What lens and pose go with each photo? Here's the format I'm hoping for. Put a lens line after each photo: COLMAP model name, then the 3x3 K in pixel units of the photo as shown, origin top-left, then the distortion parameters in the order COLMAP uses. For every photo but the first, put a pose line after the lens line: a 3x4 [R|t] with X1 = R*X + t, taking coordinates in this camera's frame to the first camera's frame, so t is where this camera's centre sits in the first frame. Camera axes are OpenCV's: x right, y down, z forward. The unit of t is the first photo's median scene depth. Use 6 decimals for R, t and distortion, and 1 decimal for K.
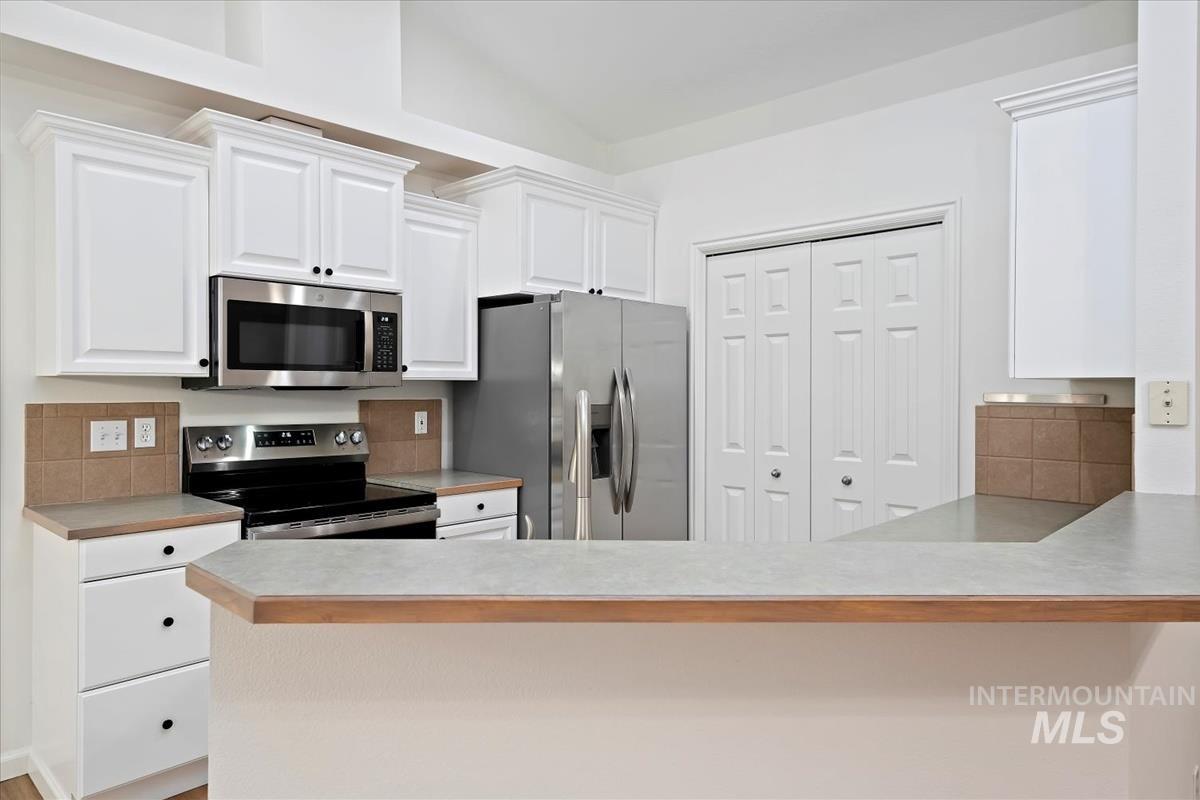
lens RADIAL K [[749.5, 0, 600.0], [0, 749.5, 396.5], [0, 0, 1]] dist [0.020919, -0.000780]
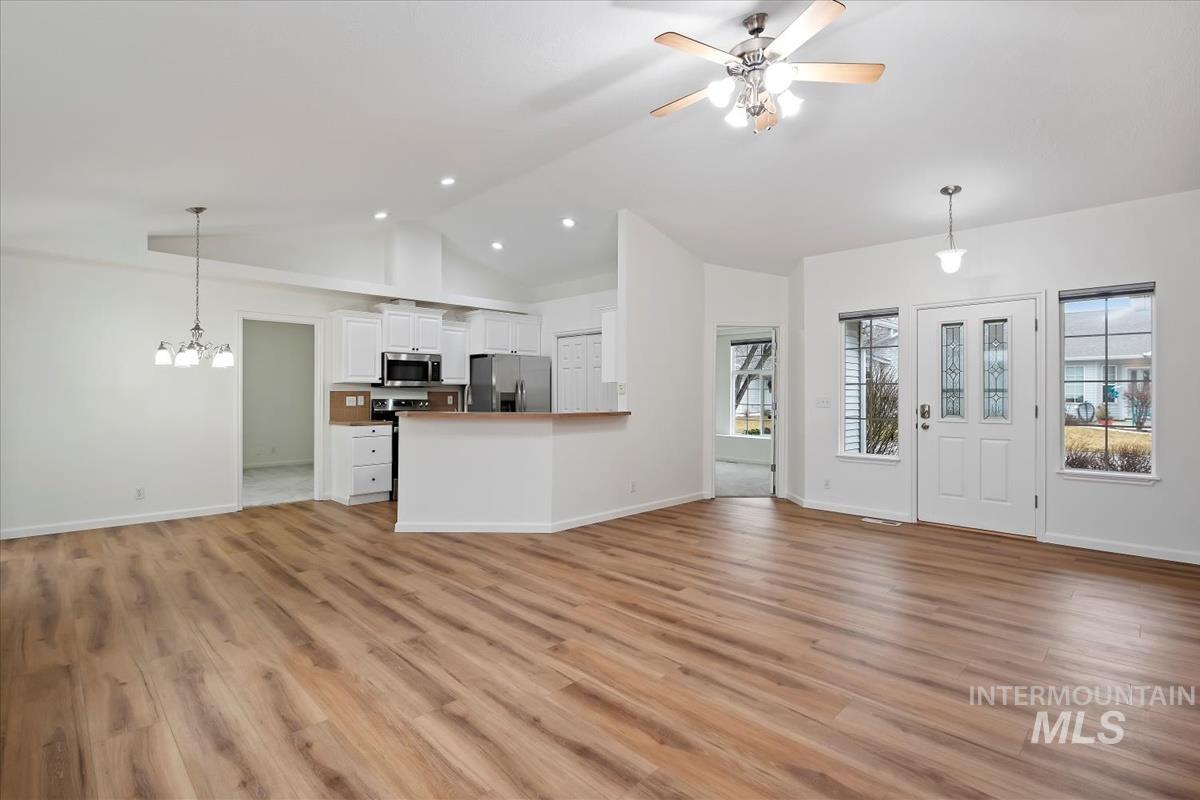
lens RADIAL K [[547.9, 0, 596.1], [0, 547.9, 394.9], [0, 0, 1]] dist [-0.012797, 0.000054]
pose [[0.999558, -0.001544, -0.029683, 0.417543], [0.001184, 0.999925, -0.012160, 0.048222], [0.029700, 0.012119, 0.999485, -1.160019]]
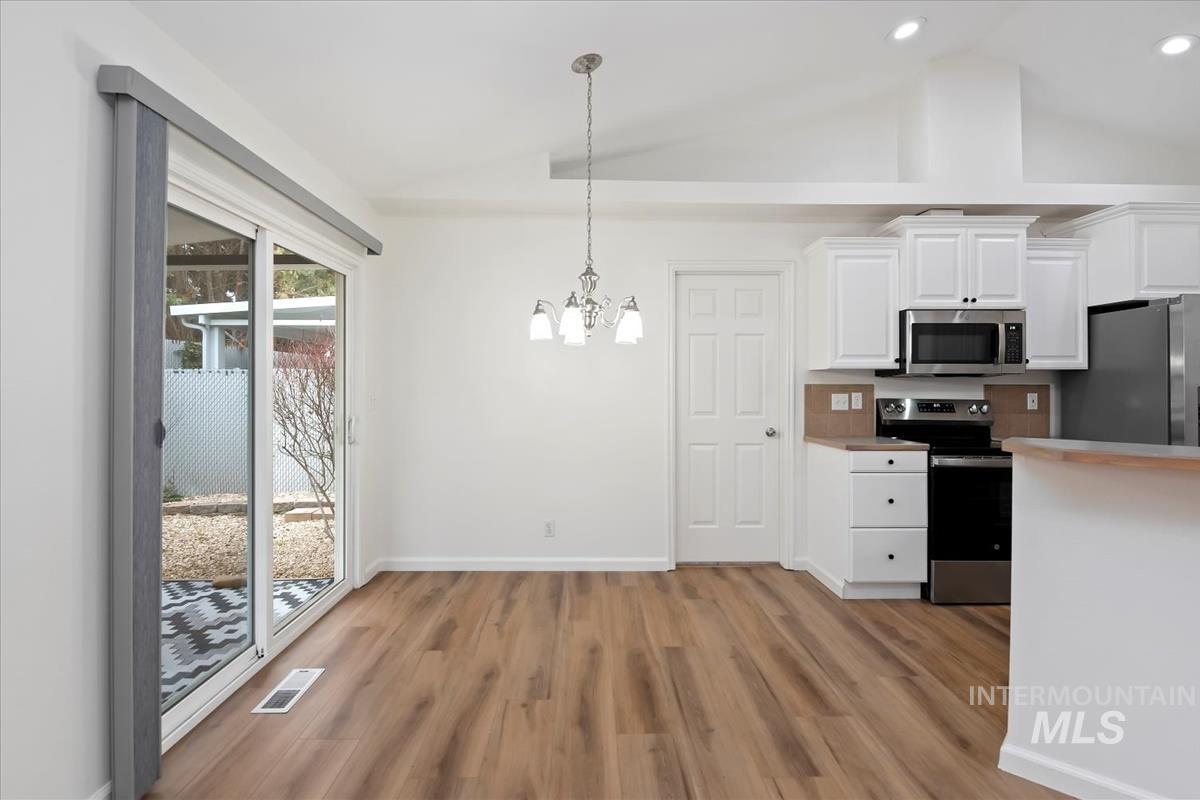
lens RADIAL K [[559.3, 0, 585.2], [0, 559.3, 382.7], [0, 0, 1]] dist [0.000402, -0.010721]
pose [[0.685866, -0.007028, -0.727694, -0.067907], [-0.008032, 0.999819, -0.017227, 0.029706], [0.727683, 0.017660, 0.685686, -0.350326]]
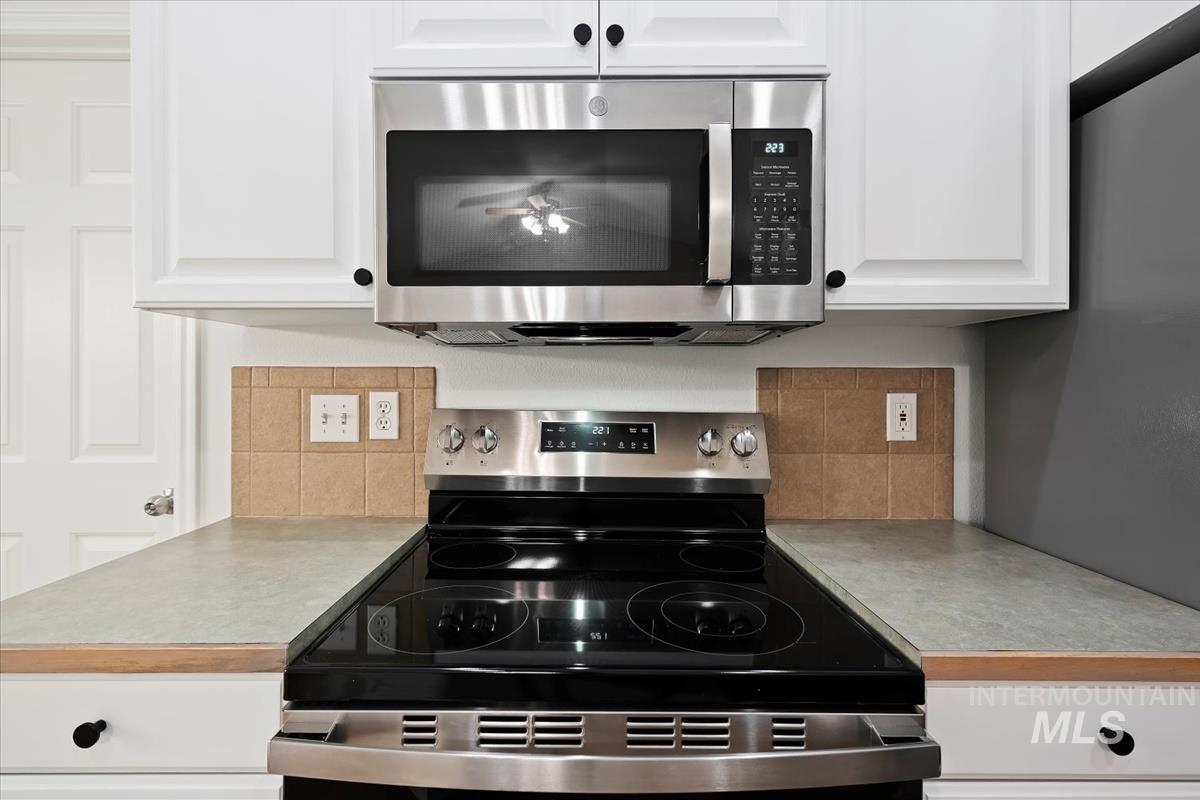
lens RADIAL K [[525.7, 0, 592.4], [0, 525.7, 380.6], [0, 0, 1]] dist [0.001928, -0.000129]
pose [[0.681475, -0.001973, -0.731838, -0.152569], [-0.008485, 0.999908, -0.010597, 0.020224], [0.731792, 0.013431, 0.681396, 0.748182]]
